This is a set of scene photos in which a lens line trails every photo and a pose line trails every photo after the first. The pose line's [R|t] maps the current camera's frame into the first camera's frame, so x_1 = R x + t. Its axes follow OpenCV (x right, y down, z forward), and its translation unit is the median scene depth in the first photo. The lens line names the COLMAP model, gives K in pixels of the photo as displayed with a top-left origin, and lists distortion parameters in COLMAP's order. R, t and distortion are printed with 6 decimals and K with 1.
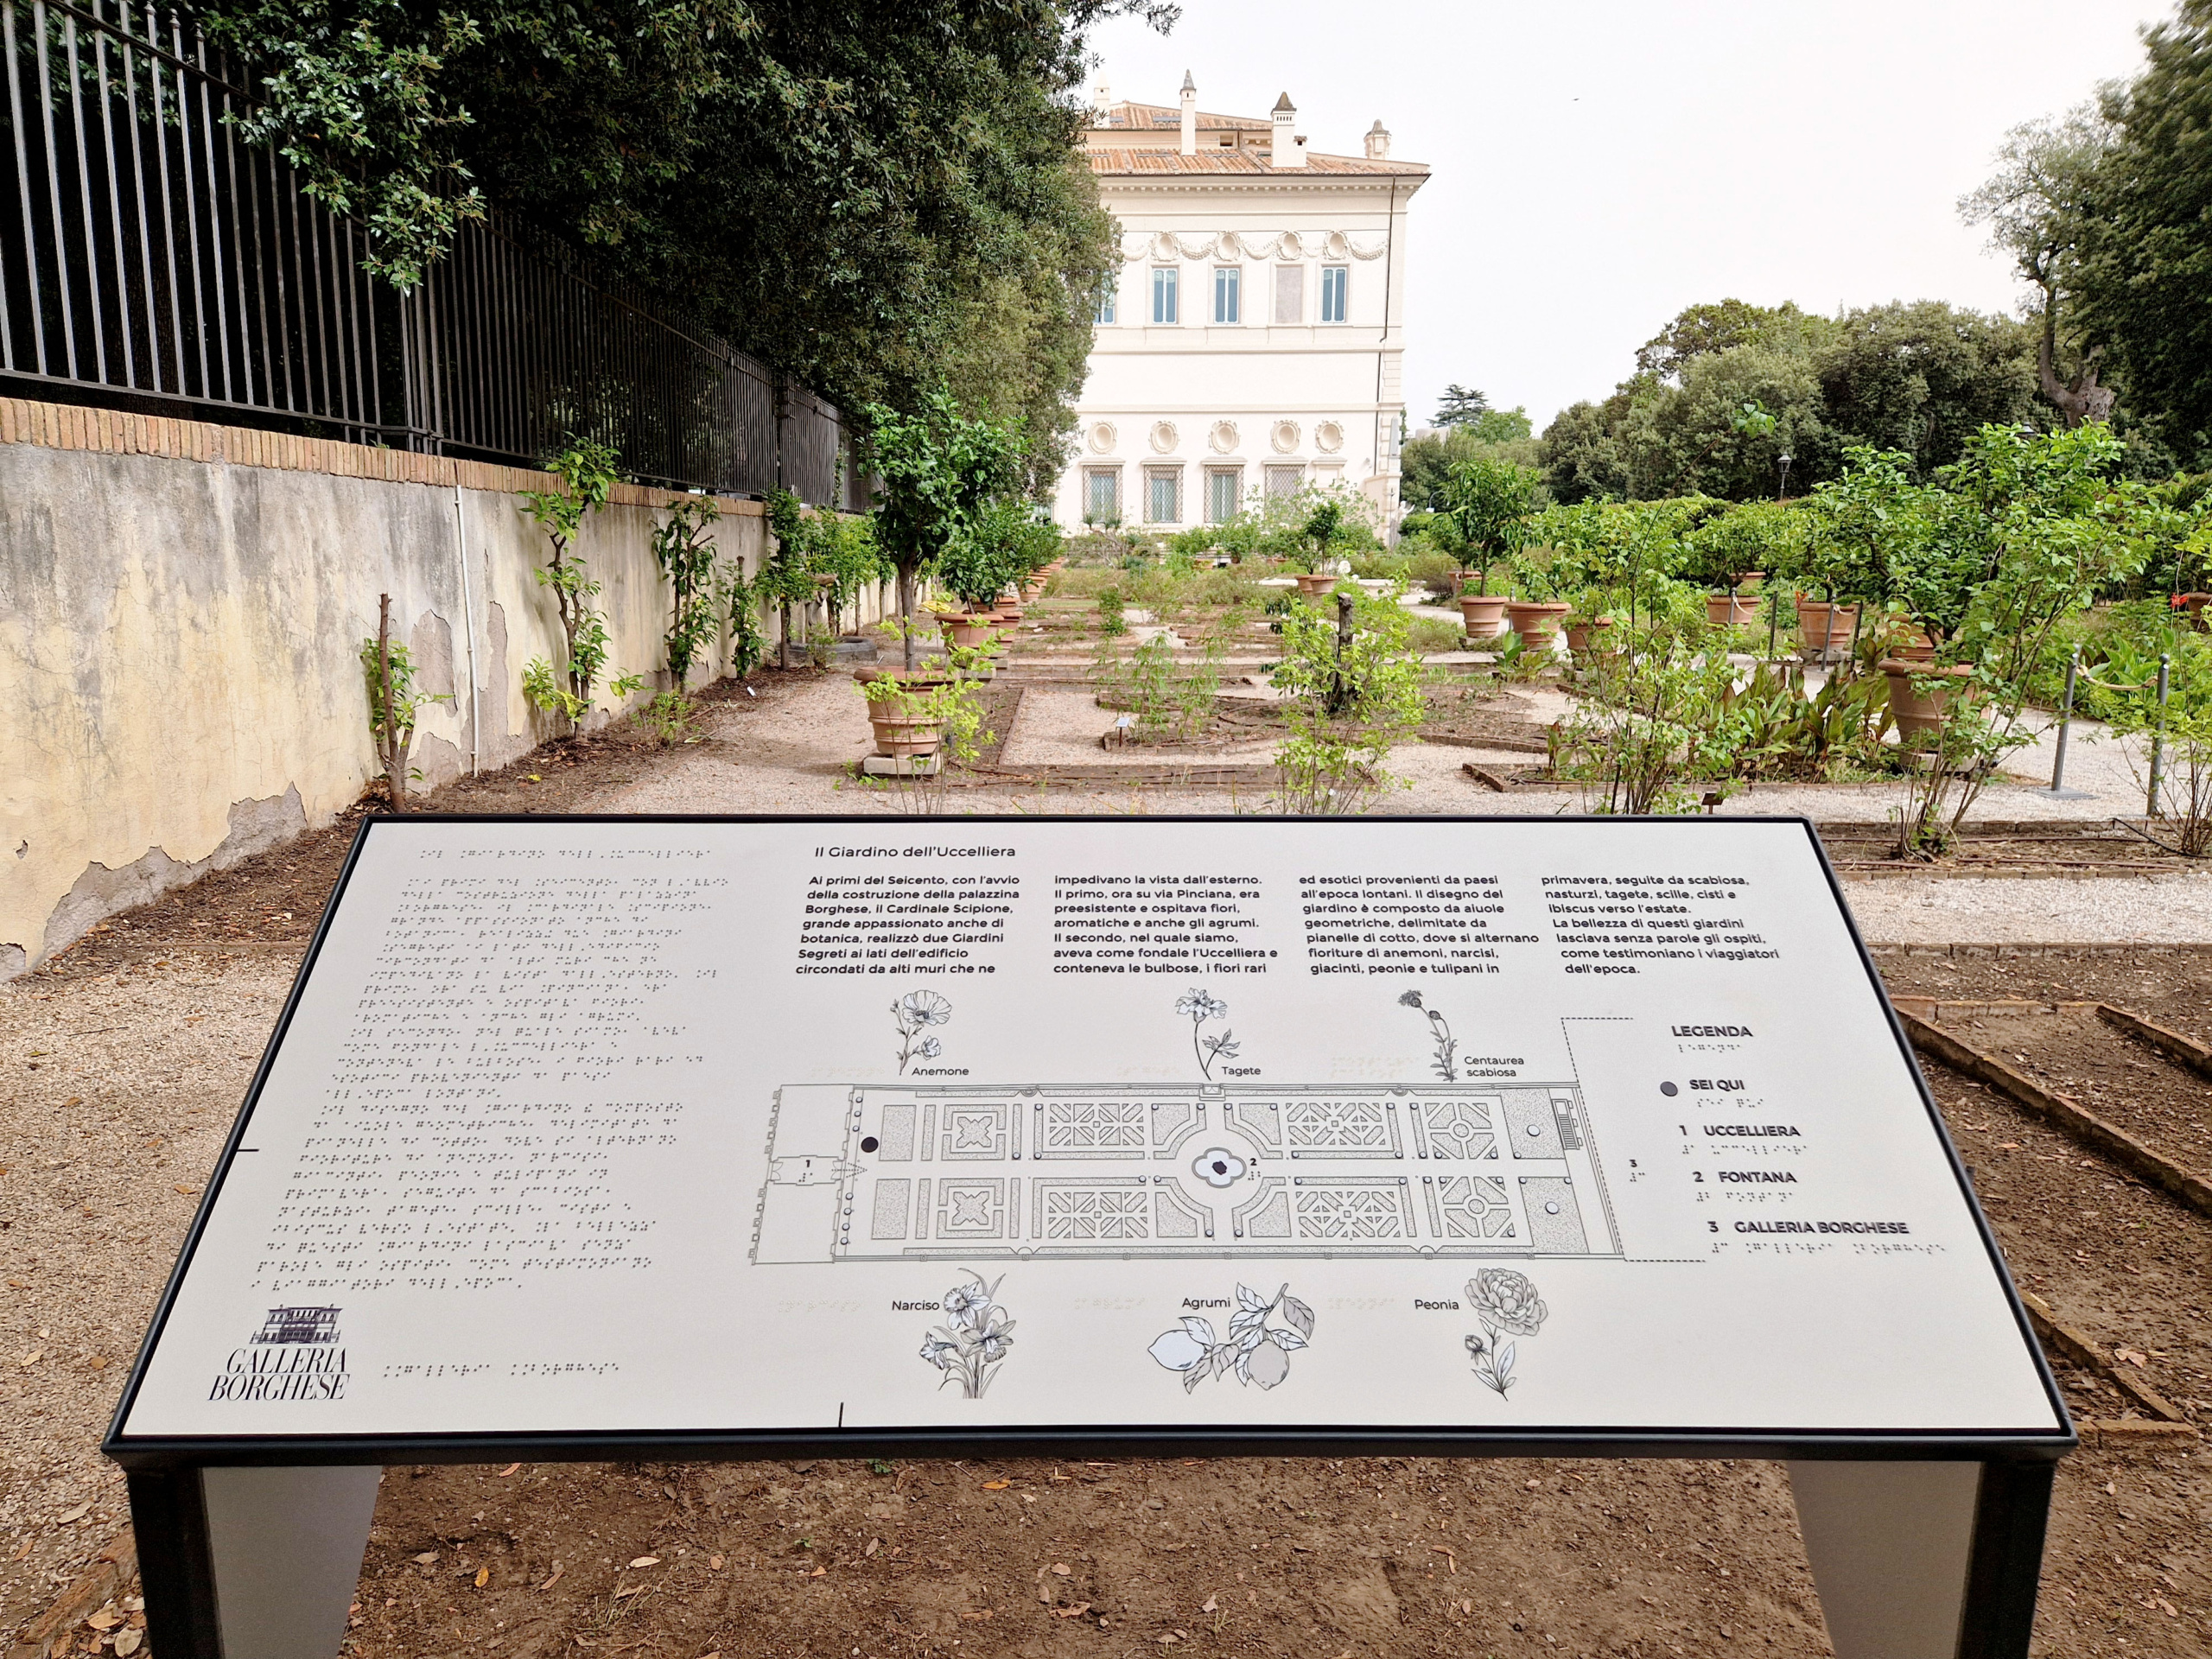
lens RADIAL K [[1487.7, 0, 1066.7], [0, 1487.7, 829.1], [0, 0, 1]] dist [0.100501, -0.114633]
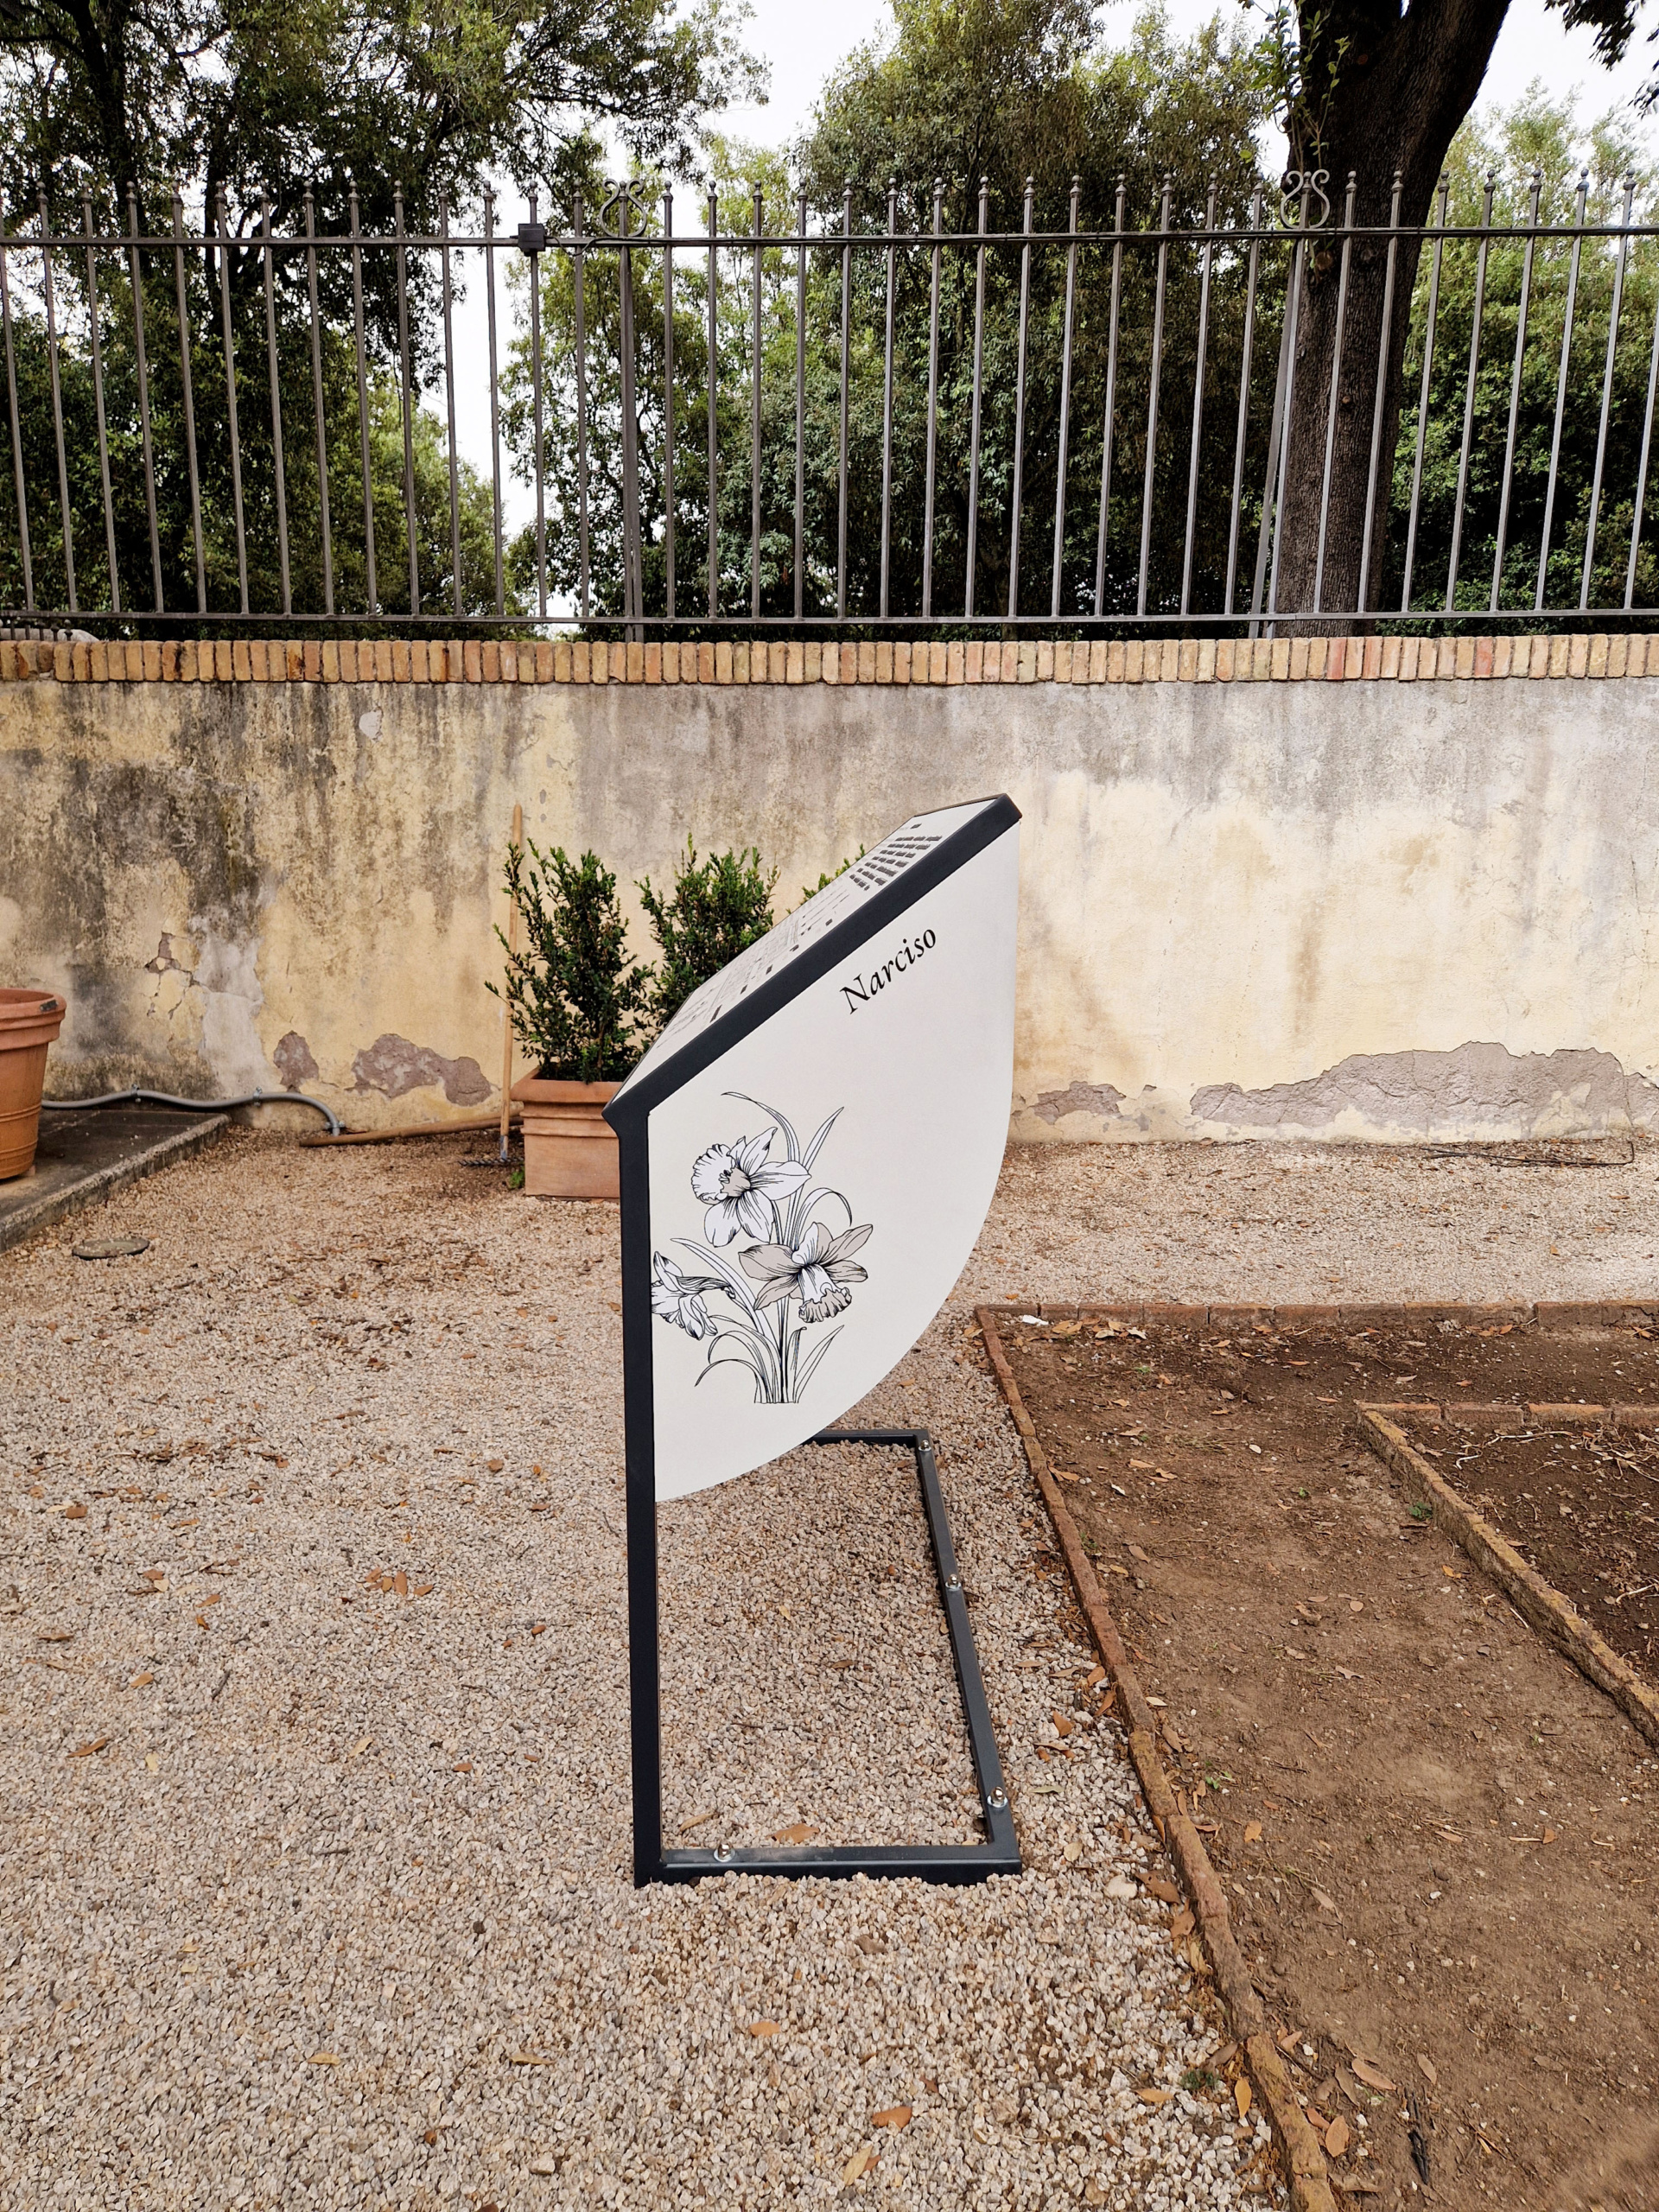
lens RADIAL K [[1489.1, 0, 829.5], [0, 1489.1, 1106.0], [0, 0, 1]] dist [0.065644, -0.054786]
pose [[-0.002638, 0.171028, -0.985263, 1.697891], [-0.197947, 0.965681, 0.168159, 0.064528], [0.980209, 0.195473, 0.031307, 0.899351]]
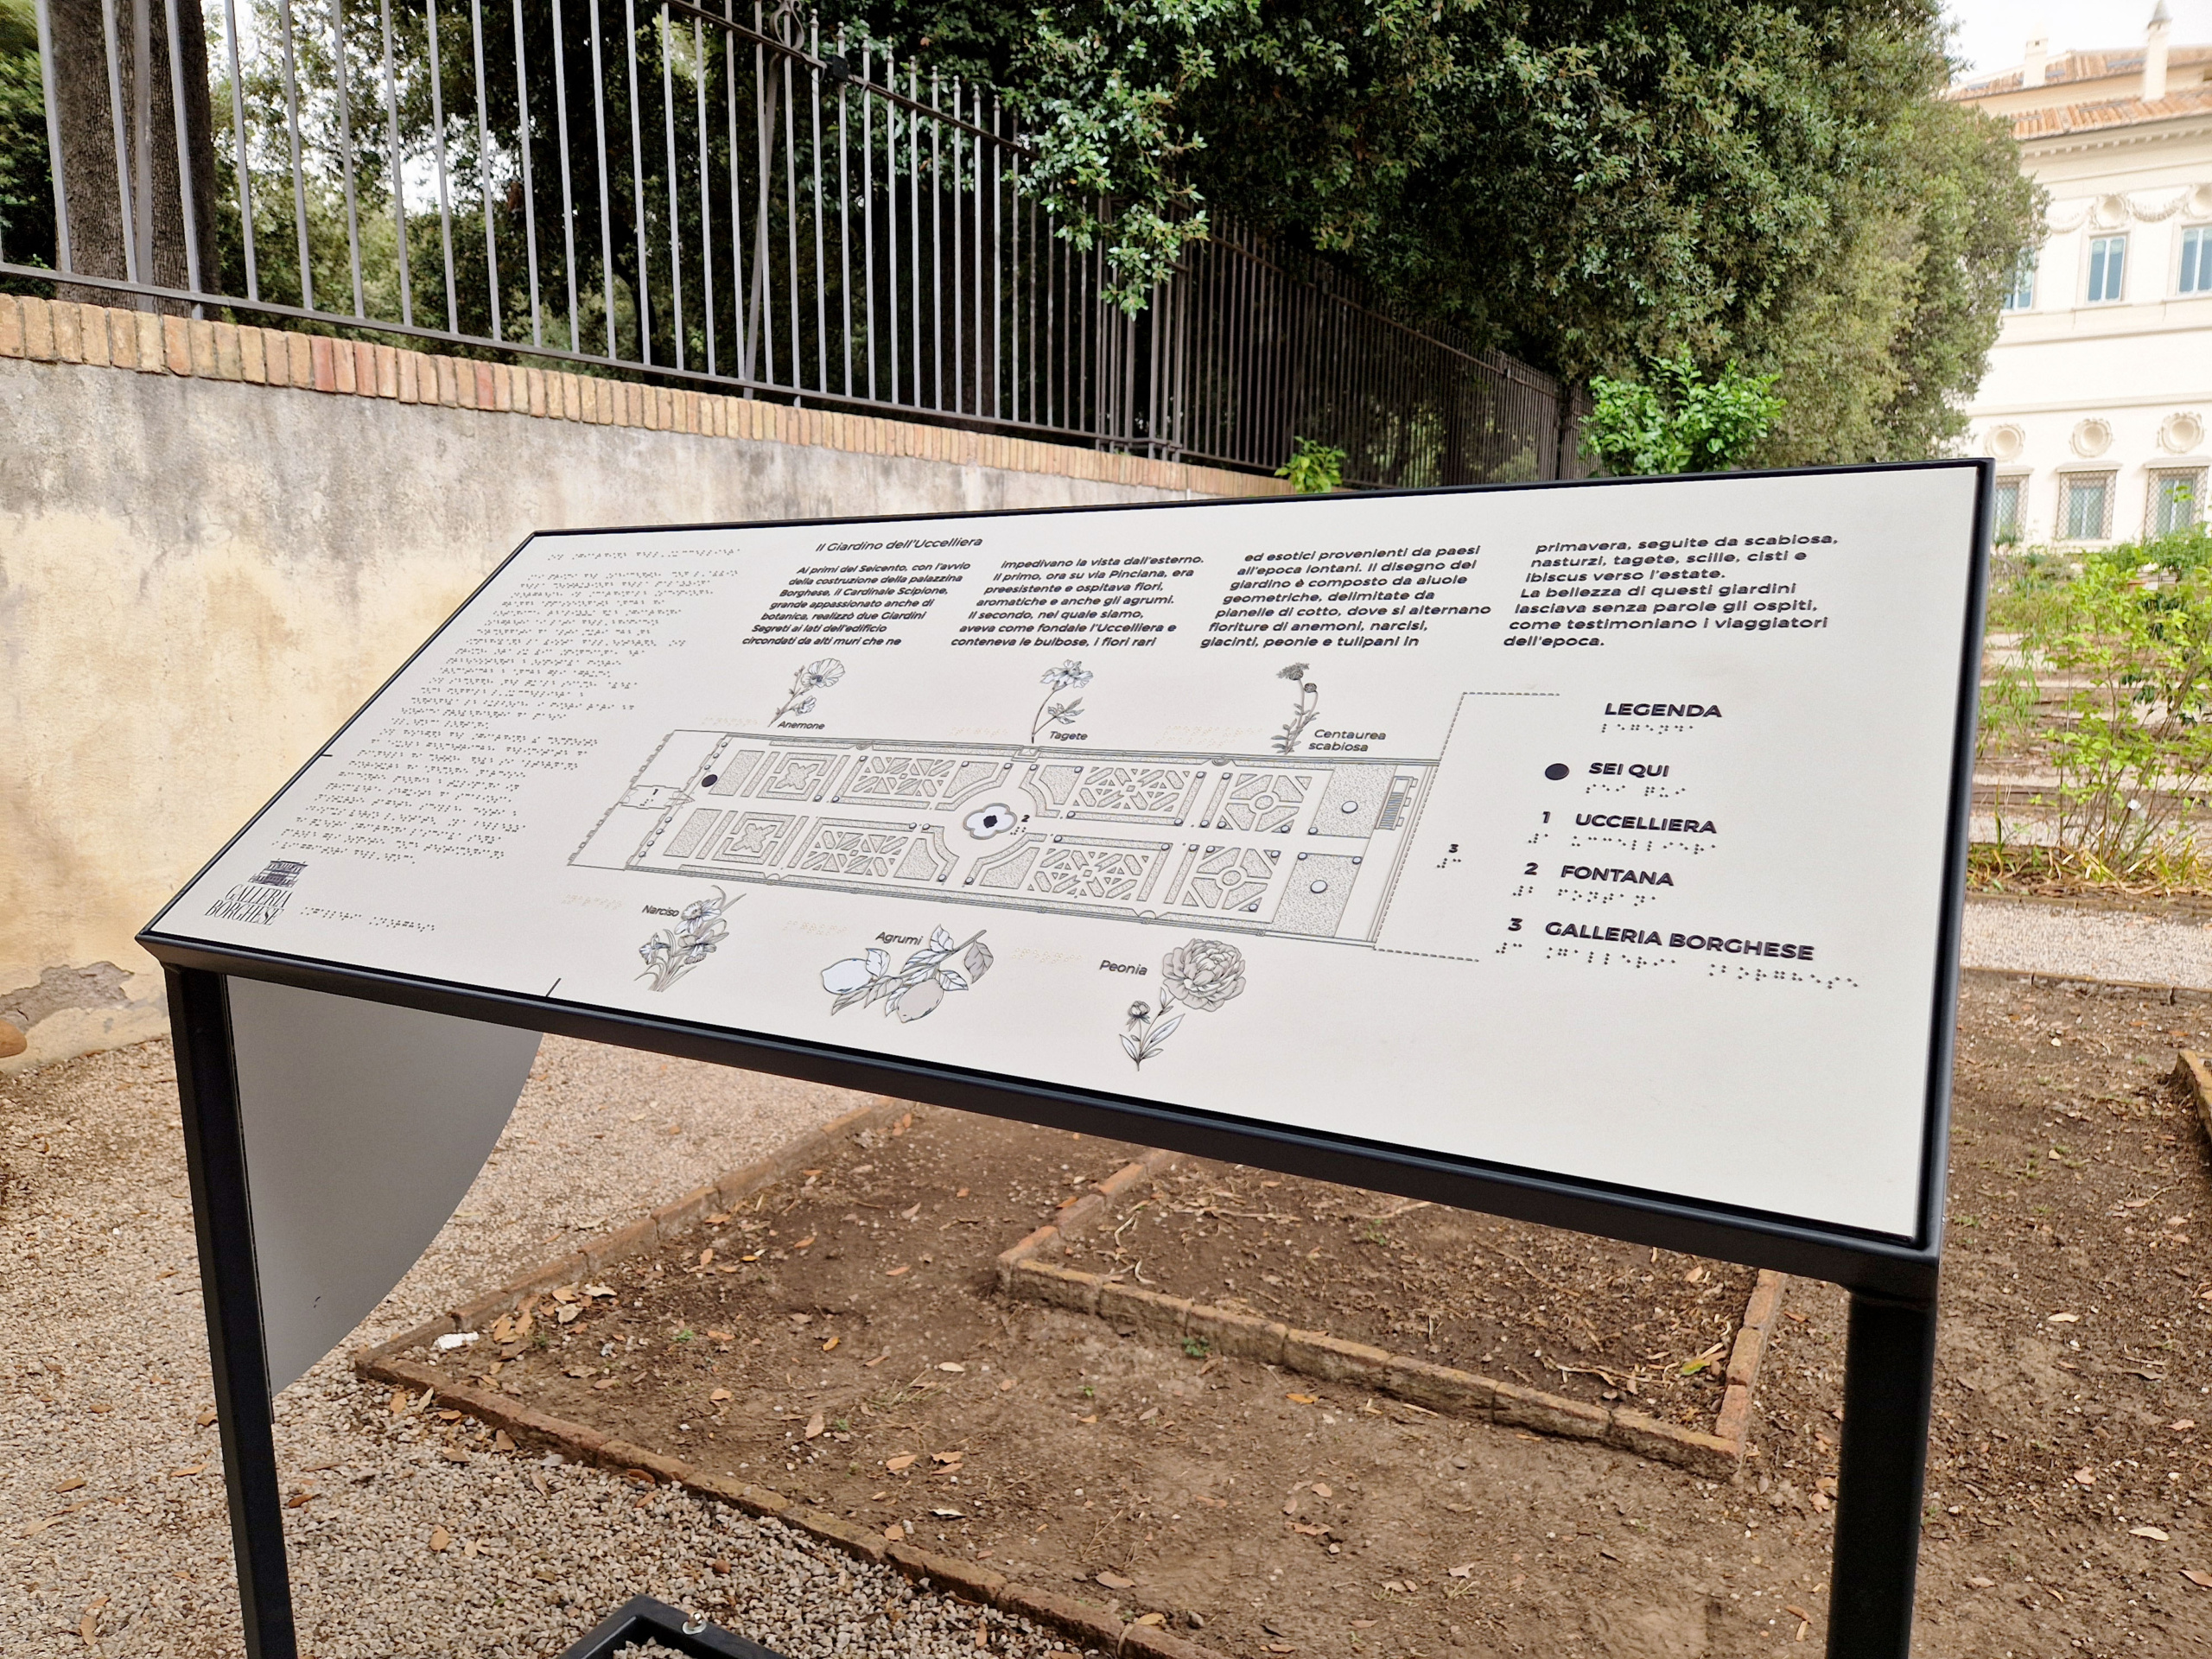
lens RADIAL K [[1489.1, 0, 1091.9], [0, 1489.1, 837.6], [0, 0, 1]] dist [0.065644, -0.054786]
pose [[0.859321, 0.064754, -0.507321, 0.524862], [-0.081422, 0.996622, -0.010708, 0.209782], [0.504914, 0.050509, 0.861691, 0.237314]]
